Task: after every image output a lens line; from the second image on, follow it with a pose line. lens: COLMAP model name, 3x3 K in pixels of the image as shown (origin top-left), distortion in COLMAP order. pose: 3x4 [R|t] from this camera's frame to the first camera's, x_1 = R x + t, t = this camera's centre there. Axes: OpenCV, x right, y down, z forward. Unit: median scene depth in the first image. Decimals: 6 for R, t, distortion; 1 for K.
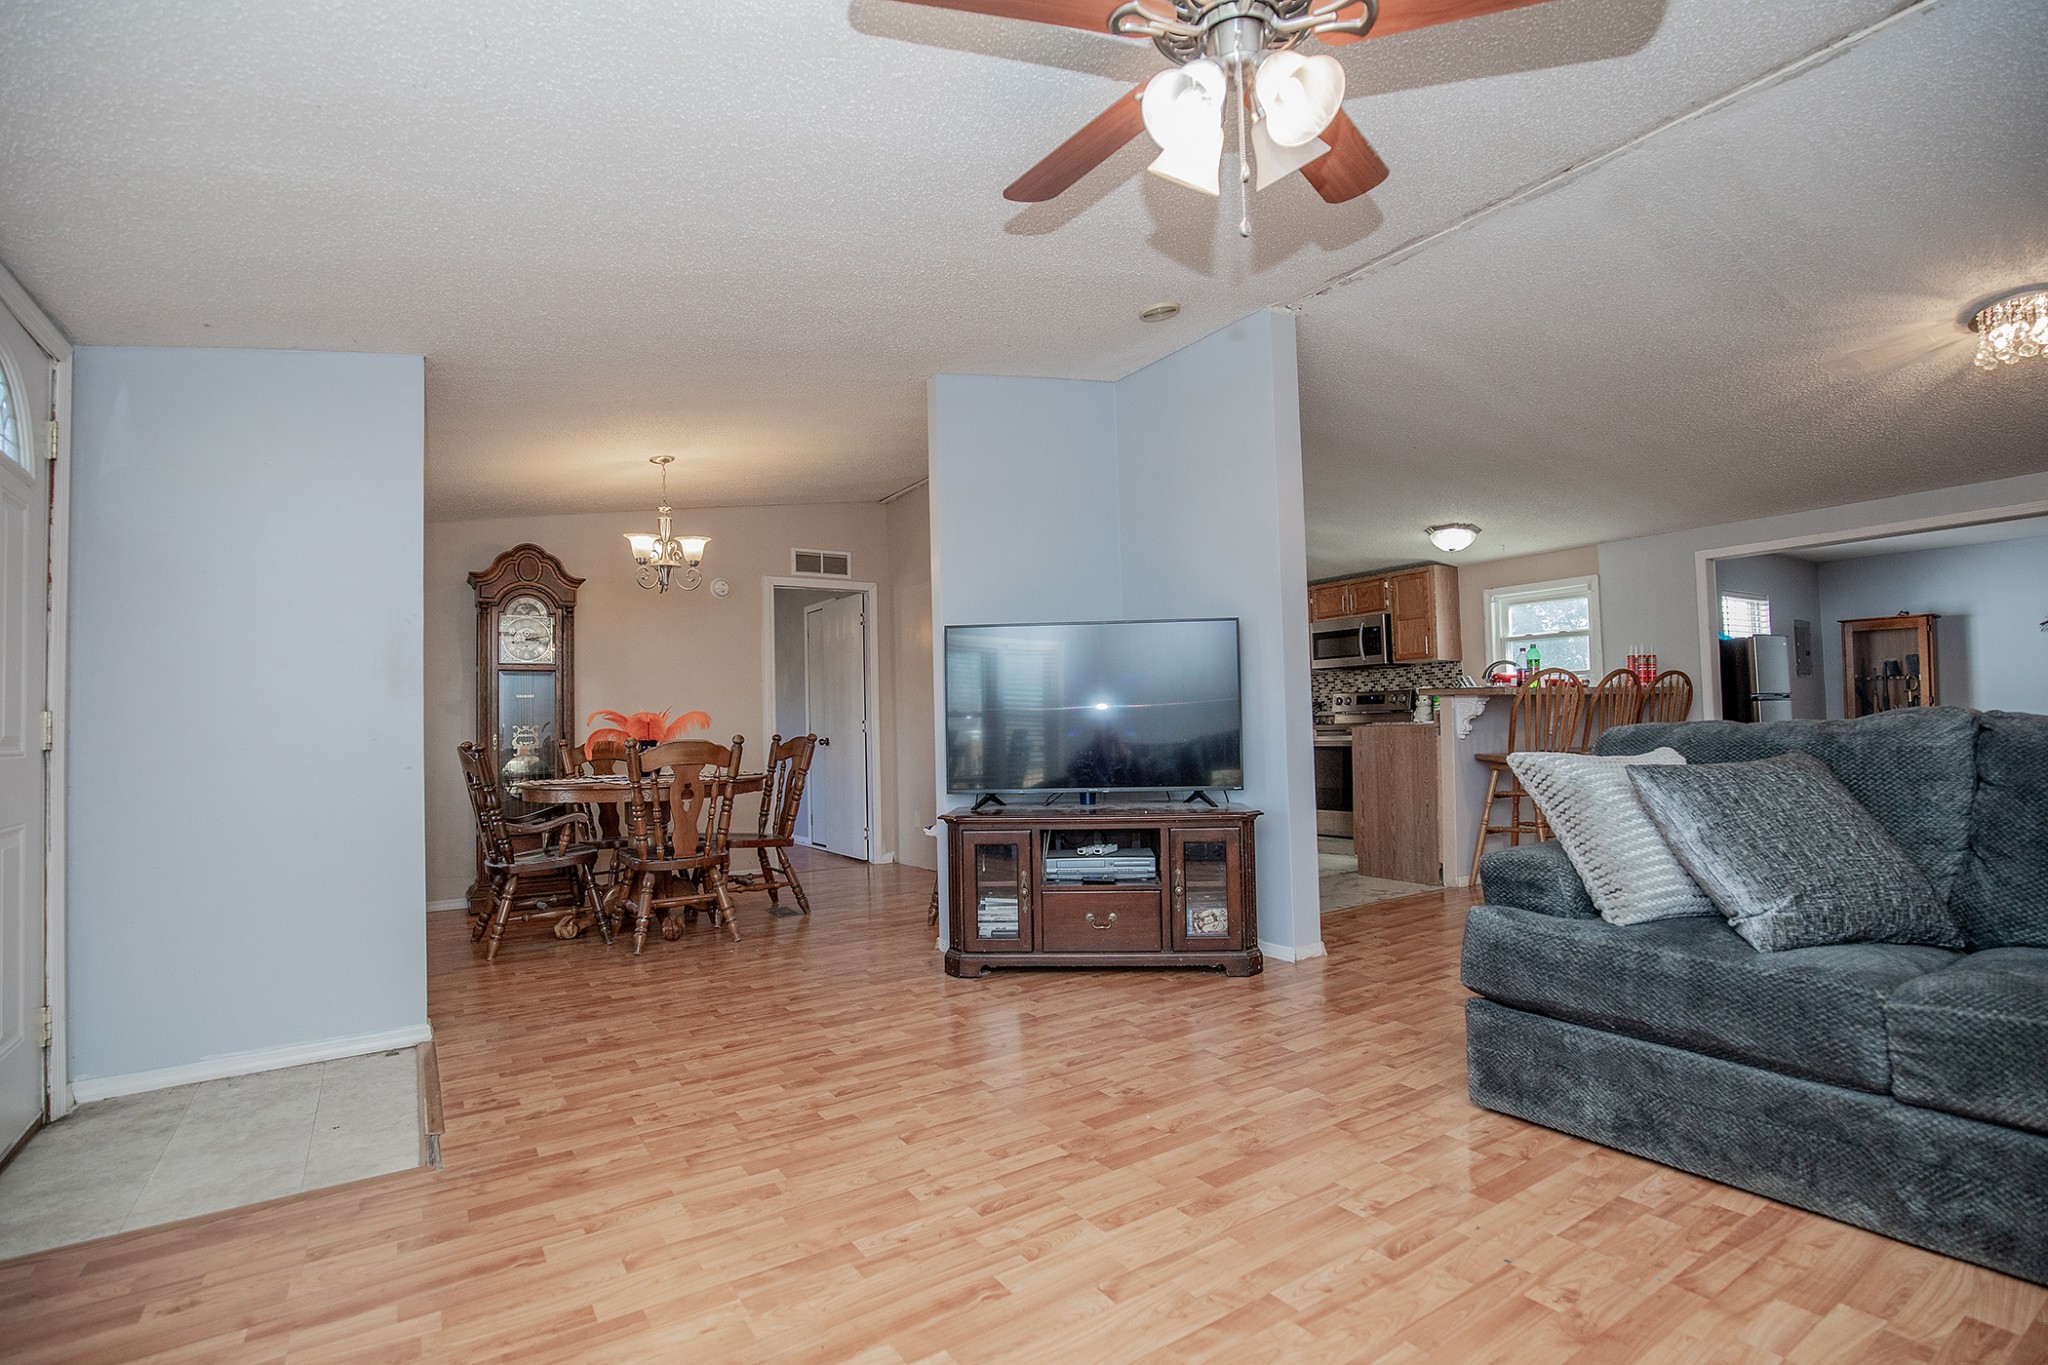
lens RADIAL K [[964.2, 0, 1022.6], [0, 964.2, 684.9], [0, 0, 1]] dist [-0.031053, 0.001544]
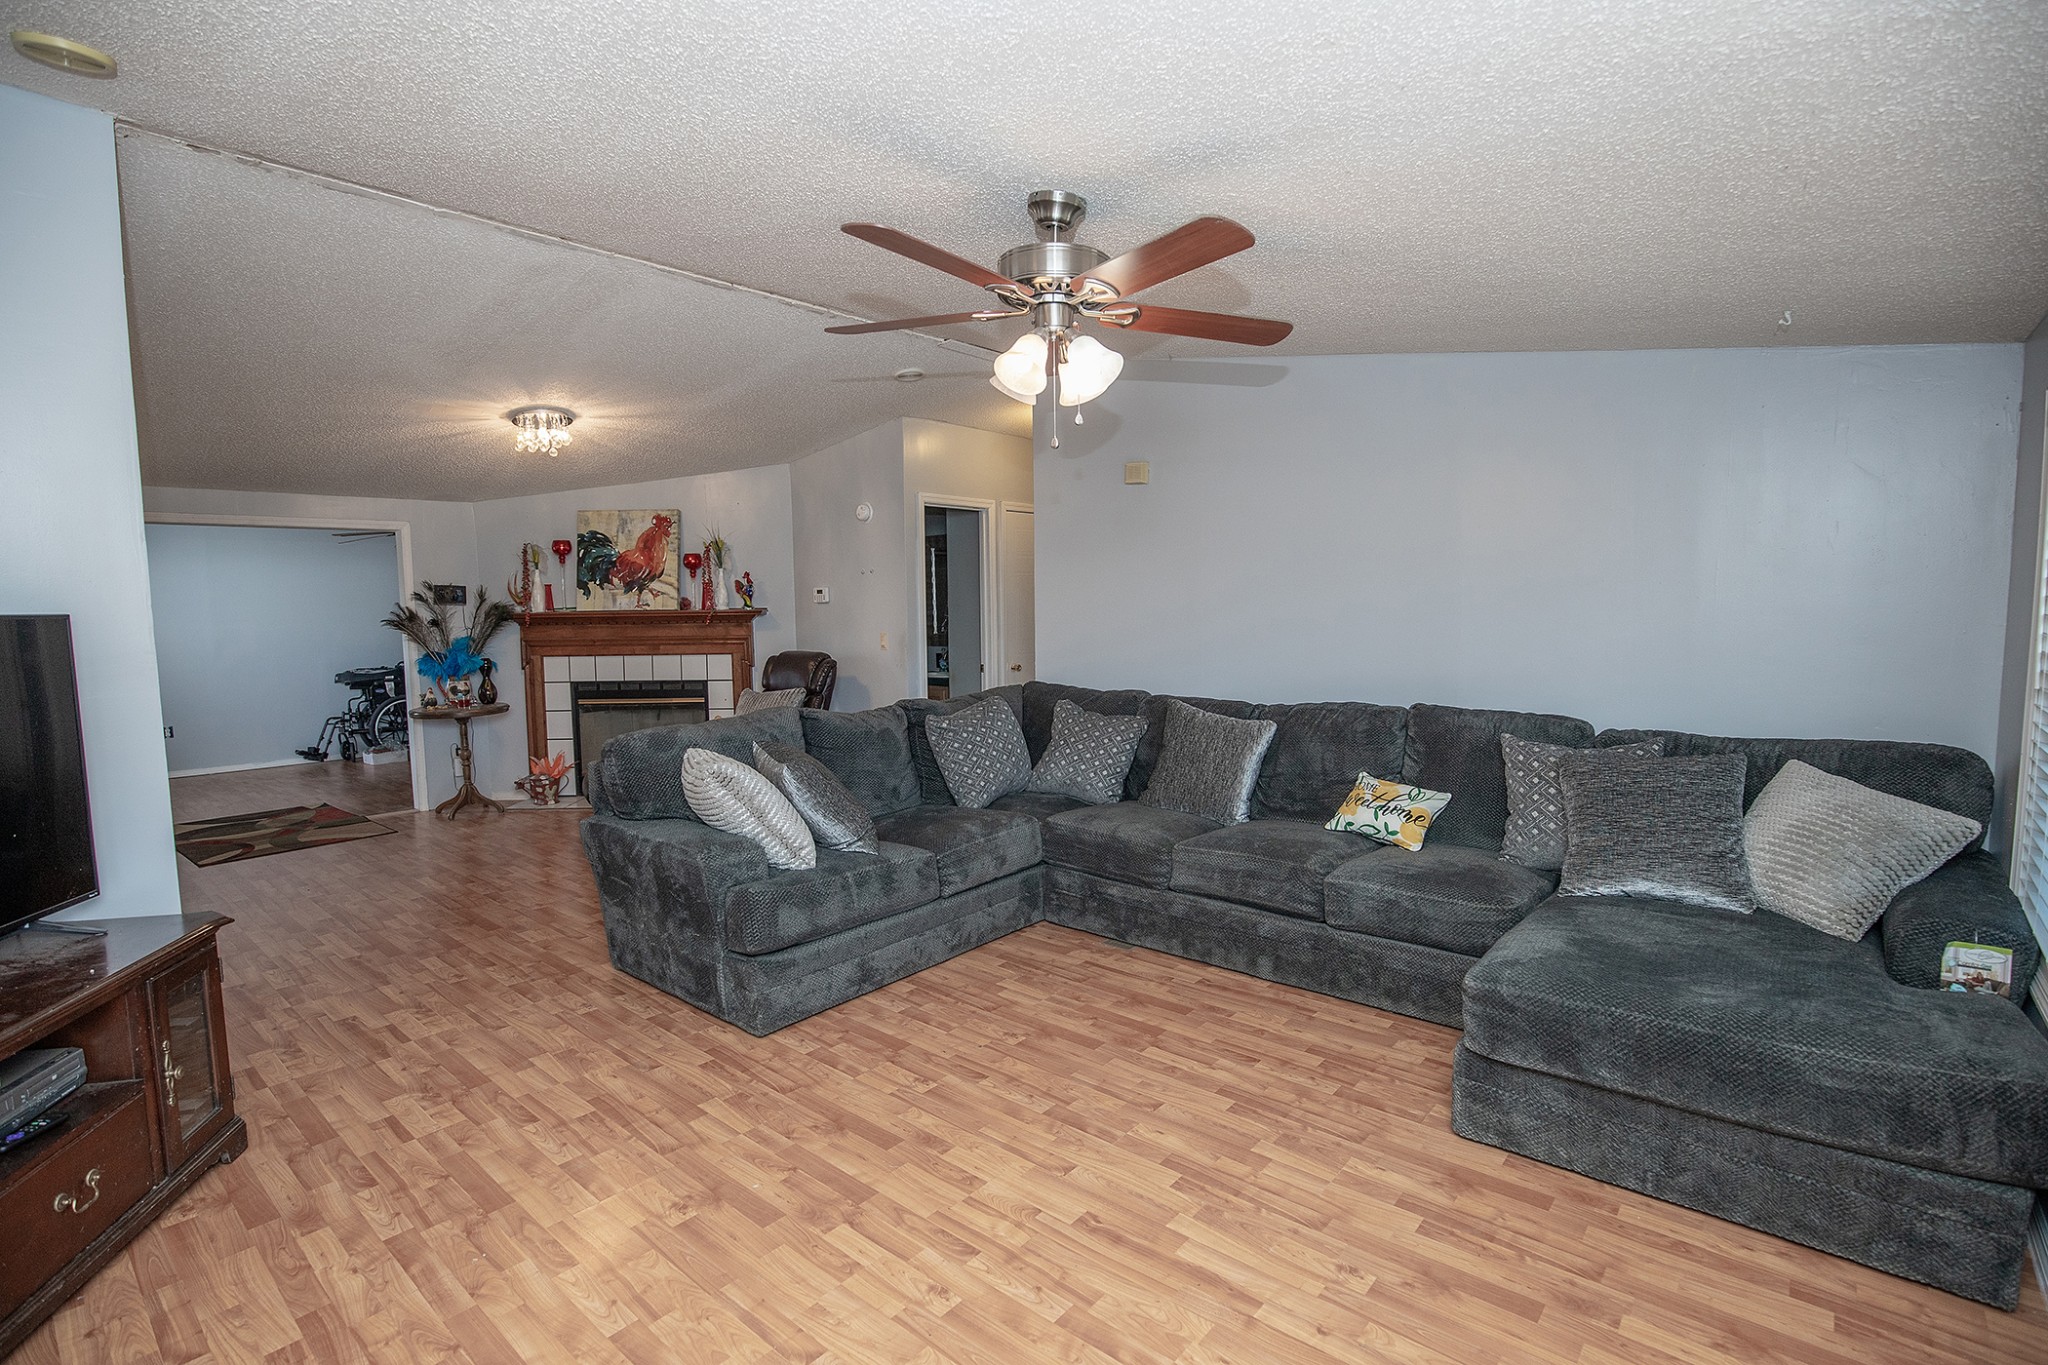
lens RADIAL K [[964.2, 0, 1022.6], [0, 964.2, 684.9], [0, 0, 1]] dist [-0.031053, 0.001544]
pose [[-0.279244, -0.053556, 0.958725, -0.850184], [-0.018346, 0.998559, 0.050438, -0.114835], [-0.960045, -0.003504, -0.279824, 1.009547]]
